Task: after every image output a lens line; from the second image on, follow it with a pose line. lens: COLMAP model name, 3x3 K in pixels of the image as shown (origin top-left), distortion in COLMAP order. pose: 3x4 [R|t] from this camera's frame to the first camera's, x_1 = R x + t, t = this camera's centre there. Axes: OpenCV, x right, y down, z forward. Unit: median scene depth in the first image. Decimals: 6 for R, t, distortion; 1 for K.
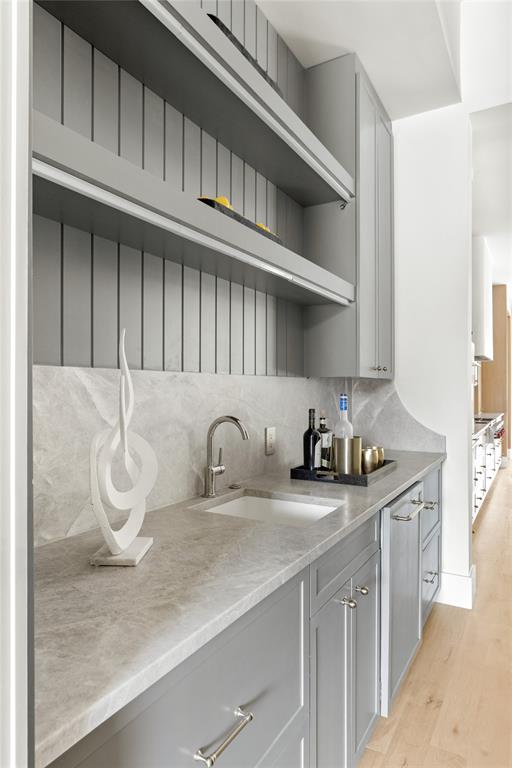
lens RADIAL K [[477.2, 0, 259.4], [0, 477.2, 386.8], [0, 0, 1]] dist [-0.005500, 0.006546]
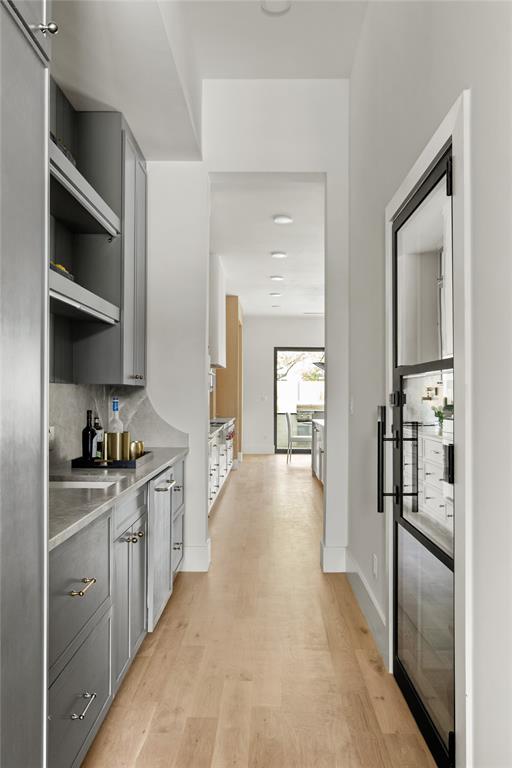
lens RADIAL K [[562.9, 0, 256.4], [0, 562.9, 385.5], [0, 0, 1]] dist [-0.066134, -0.004795]
pose [[0.874606, 0.010158, 0.484727, -0.167719], [-0.004614, 0.999910, -0.012630, -0.000741], [-0.484812, 0.008810, 0.874574, -0.368924]]
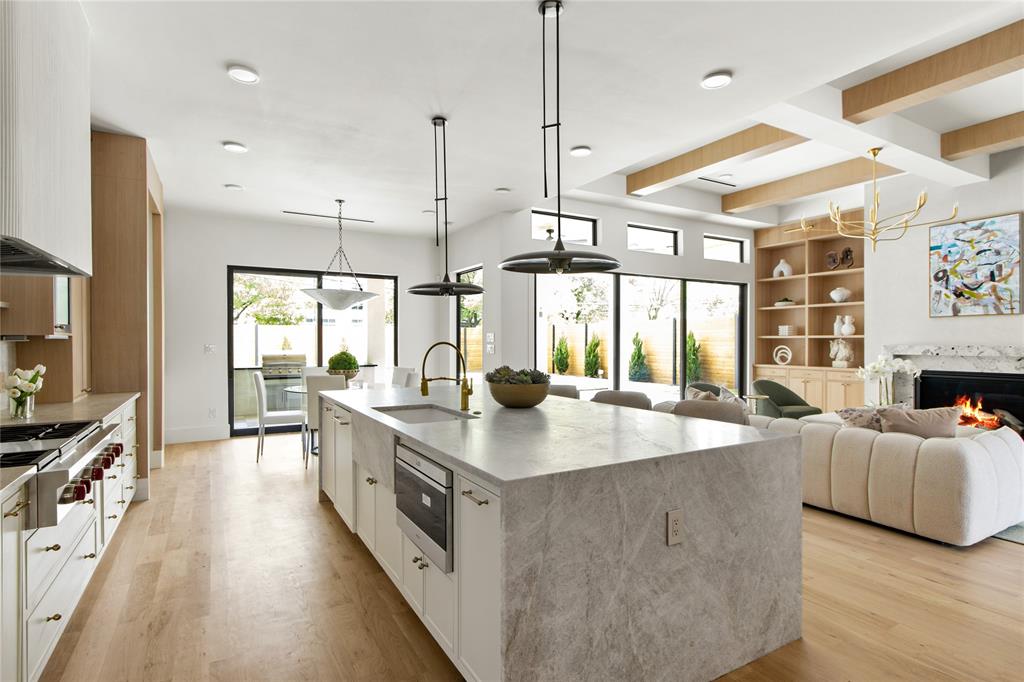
lens RADIAL K [[518.4, 0, 498.9], [0, 518.4, 341.1], [0, 0, 1]] dist [-0.021225, 0.002592]
pose [[0.517215, -0.002289, 0.855852, 0.697516], [-0.005065, 0.999971, 0.005735, -0.013148], [-0.855840, -0.007301, 0.517189, 1.119682]]
